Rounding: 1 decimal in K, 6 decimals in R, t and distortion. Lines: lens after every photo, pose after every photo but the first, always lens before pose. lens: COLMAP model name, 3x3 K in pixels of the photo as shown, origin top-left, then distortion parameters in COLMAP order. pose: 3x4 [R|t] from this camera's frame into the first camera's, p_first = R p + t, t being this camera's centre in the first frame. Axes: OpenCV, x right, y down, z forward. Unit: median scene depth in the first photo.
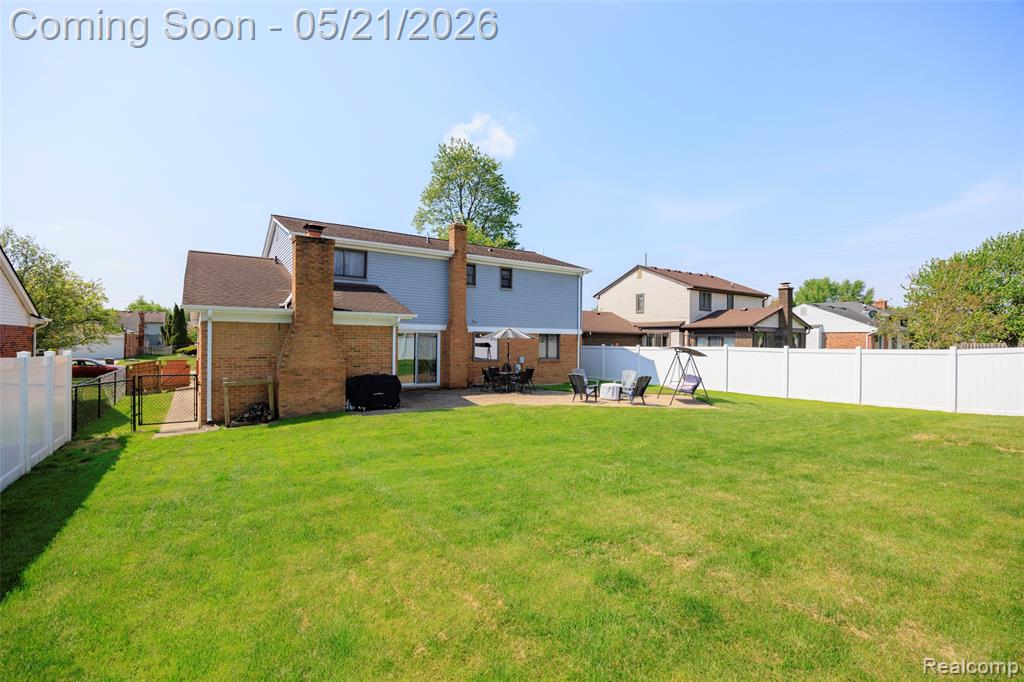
lens RADIAL K [[472.1, 0, 512.6], [0, 472.1, 343.8], [0, 0, 1]] dist [-0.013875, 0.001077]
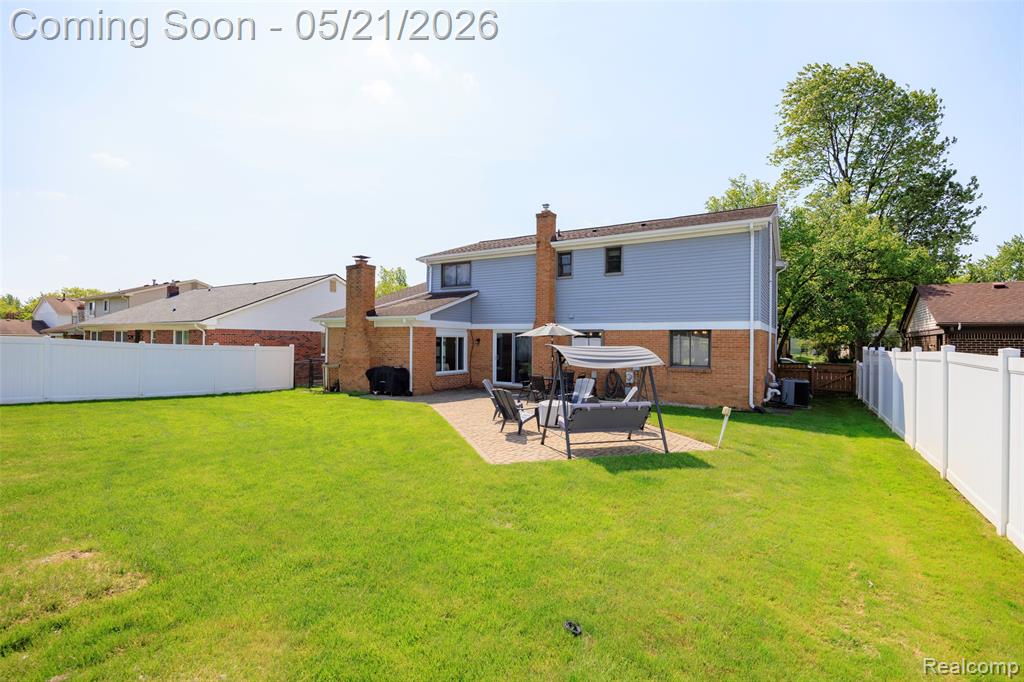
lens RADIAL K [[472.1, 0, 510.6], [0, 472.1, 339.5], [0, 0, 1]] dist [-0.013875, 0.001077]
pose [[0.390741, -0.008486, -0.920462, 0.640006], [-0.011457, 0.999835, -0.014082, 0.005809], [0.920429, 0.016048, 0.390579, 0.539318]]
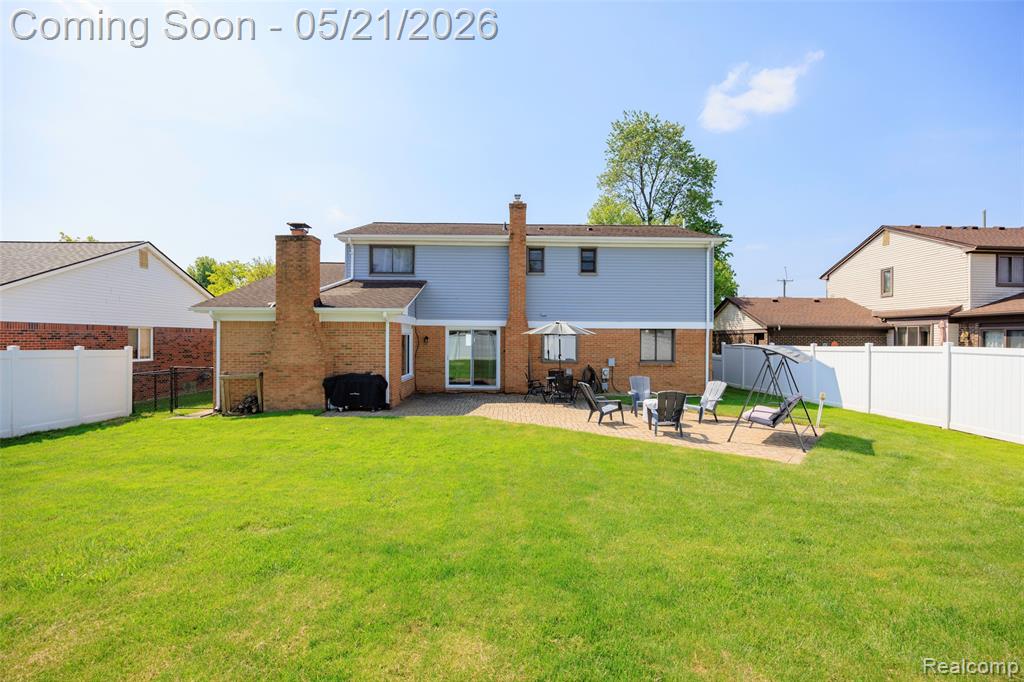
lens RADIAL K [[472.1, 0, 510.0], [0, 472.1, 340.1], [0, 0, 1]] dist [-0.013875, 0.001077]
pose [[0.835139, -0.003172, -0.550030, 0.318823], [-0.000976, 0.999973, -0.007248, 0.003385], [0.550038, 0.006590, 0.835113, 0.252453]]
